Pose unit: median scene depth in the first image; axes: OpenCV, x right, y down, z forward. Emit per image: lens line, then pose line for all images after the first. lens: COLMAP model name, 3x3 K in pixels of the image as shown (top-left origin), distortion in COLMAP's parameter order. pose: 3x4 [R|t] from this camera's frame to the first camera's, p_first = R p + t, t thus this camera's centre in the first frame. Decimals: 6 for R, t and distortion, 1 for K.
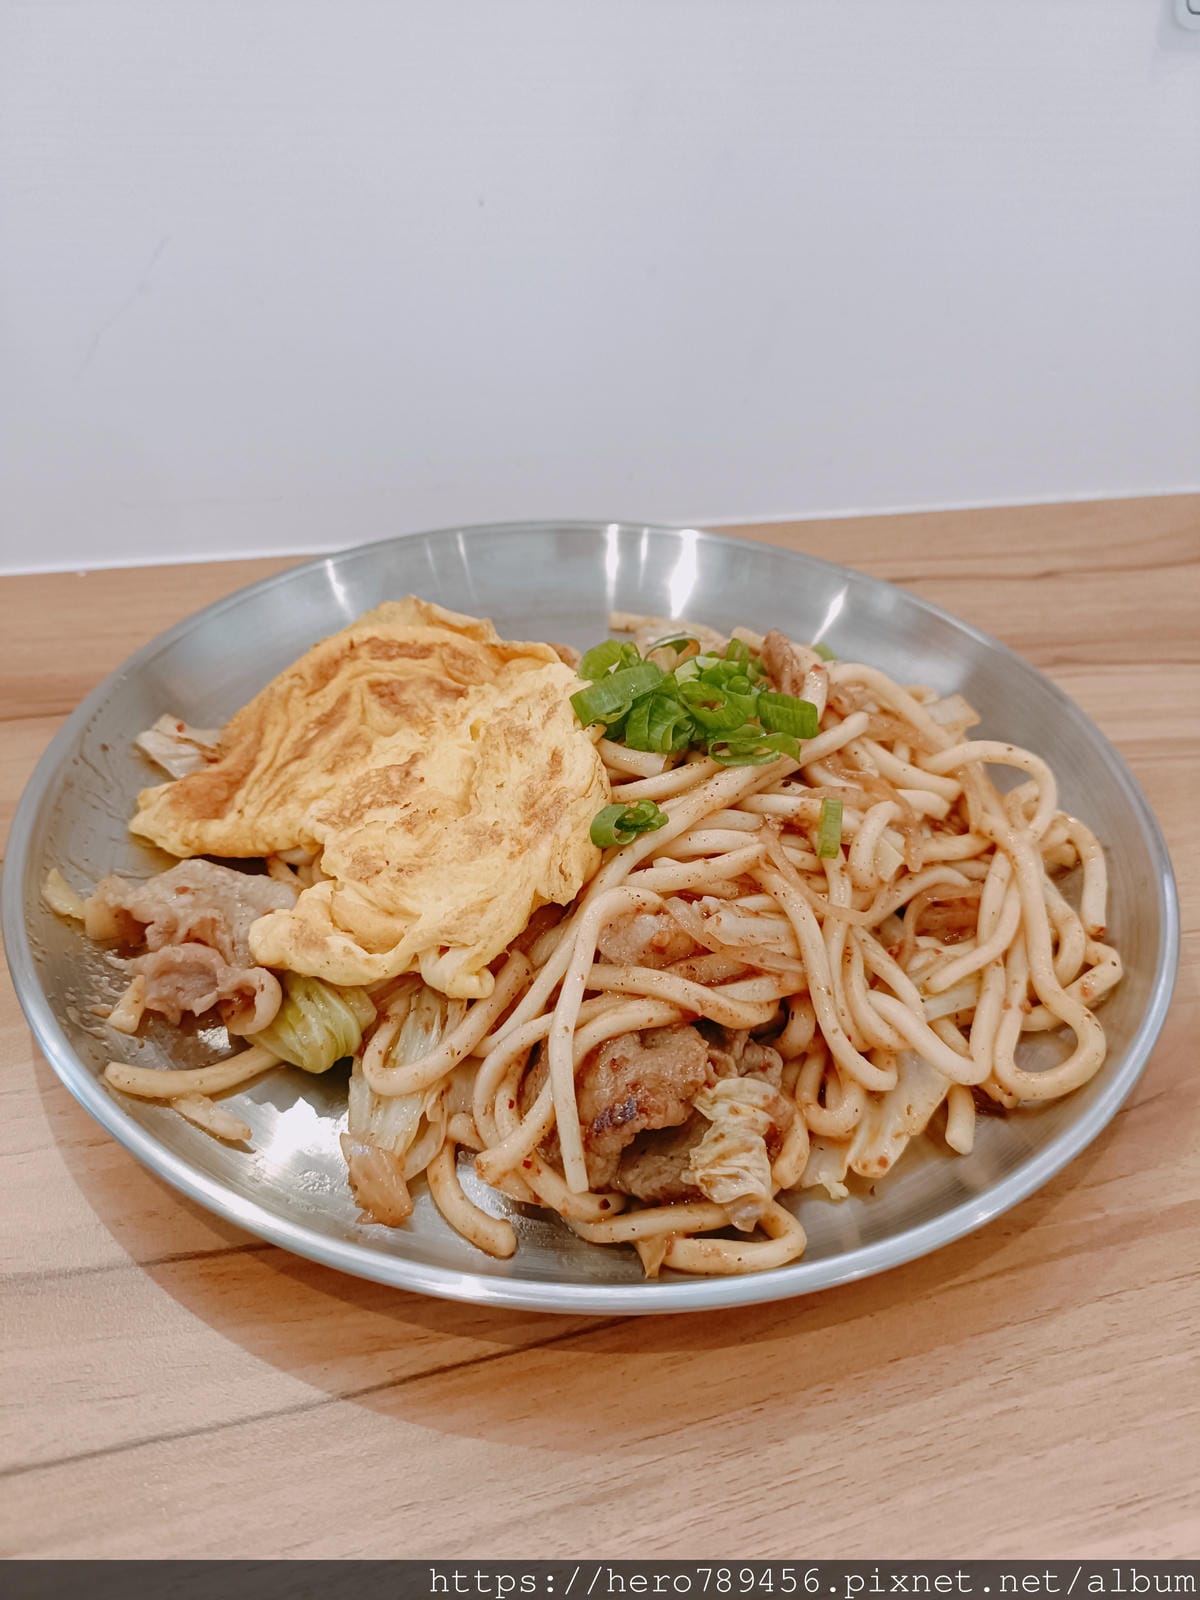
lens RADIAL K [[1152.9, 0, 600.0], [0, 1152.9, 800.0], [0, 0, 1]] dist [-0.035917, 0.001755]
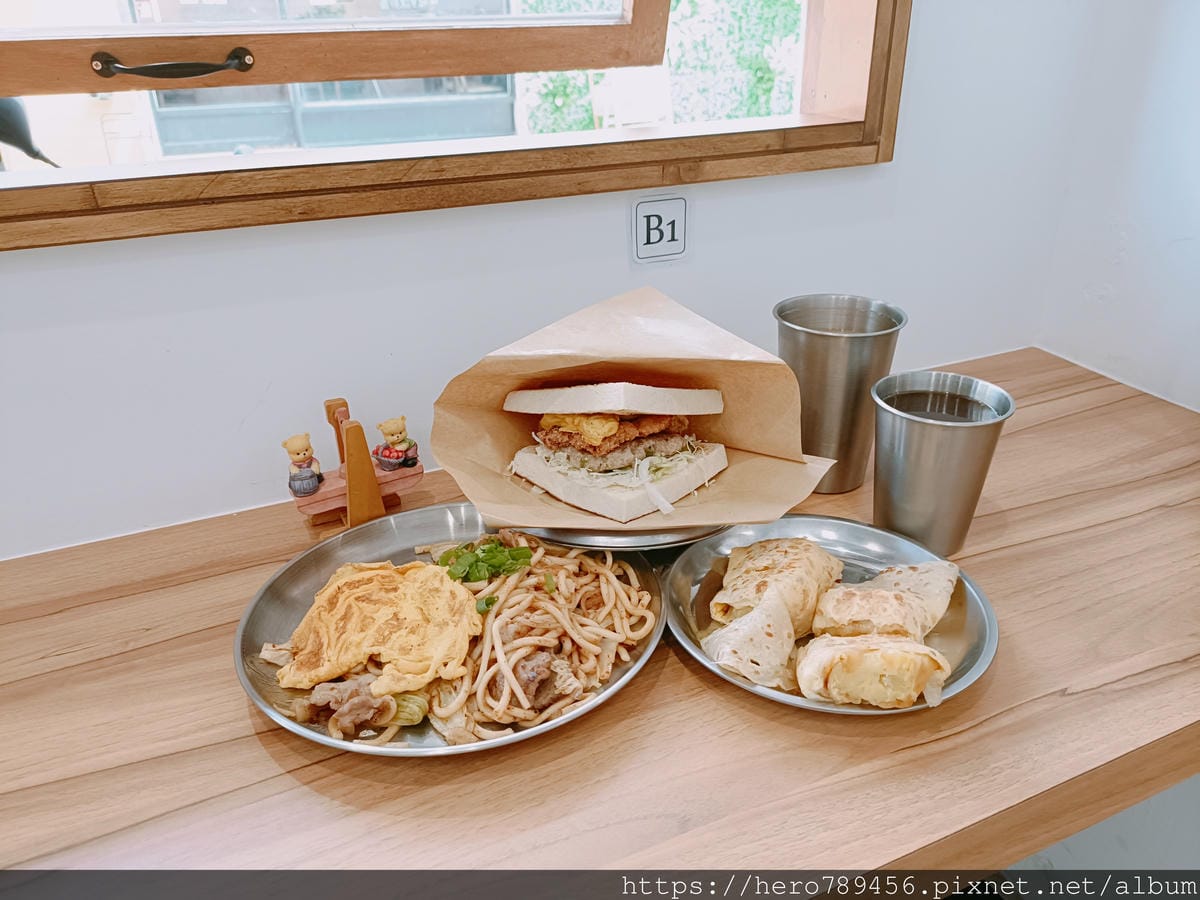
lens RADIAL K [[864.7, 0, 600.0], [0, 864.7, 450.0], [0, 0, 1]] dist [-0.035917, 0.001755]
pose [[0.859616, -0.250564, 0.445284, -0.599453], [0.361441, 0.914193, -0.183336, 0.167186], [-0.361138, 0.318542, 0.876419, -1.122196]]
